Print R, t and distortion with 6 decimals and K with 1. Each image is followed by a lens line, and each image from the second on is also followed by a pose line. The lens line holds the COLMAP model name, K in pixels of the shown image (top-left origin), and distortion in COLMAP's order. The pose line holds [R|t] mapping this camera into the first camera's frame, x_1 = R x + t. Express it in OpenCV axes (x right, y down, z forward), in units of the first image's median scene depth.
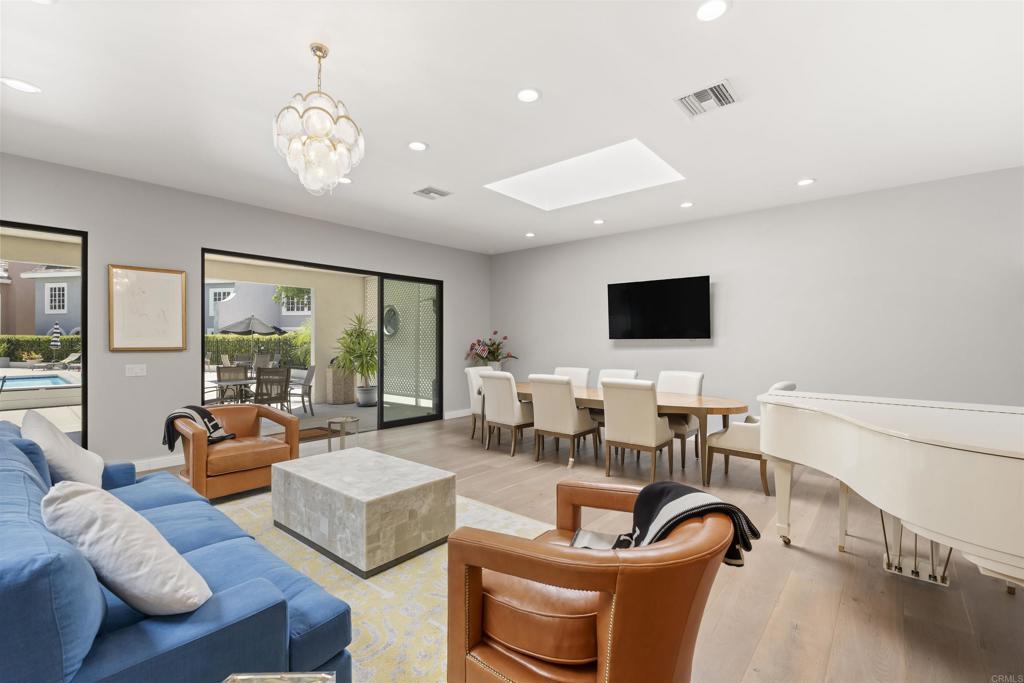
lens RADIAL K [[451.8, 0, 512.0], [0, 451.8, 341.5], [0, 0, 1]] dist [-0.014363, 0.000039]
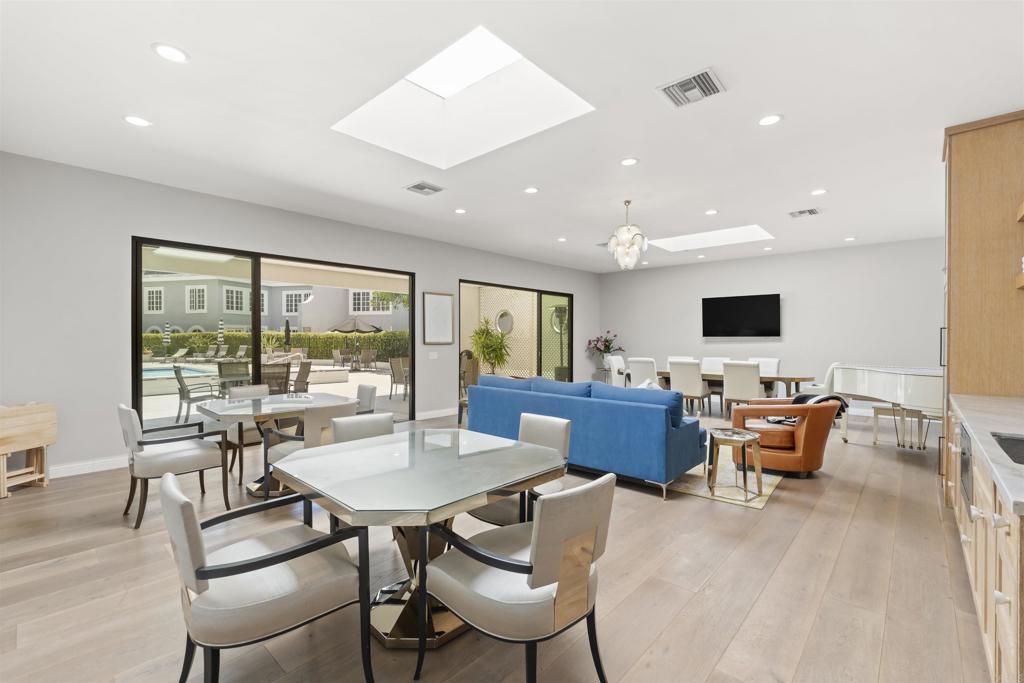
lens RADIAL K [[451.8, 0, 512.0], [0, 451.8, 341.5], [0, 0, 1]] dist [-0.014363, 0.000039]
pose [[0.999638, -0.000231, -0.026895, -0.302275], [0.000411, 0.999978, 0.006681, -0.000179], [0.026893, -0.006689, 0.999616, -0.378512]]
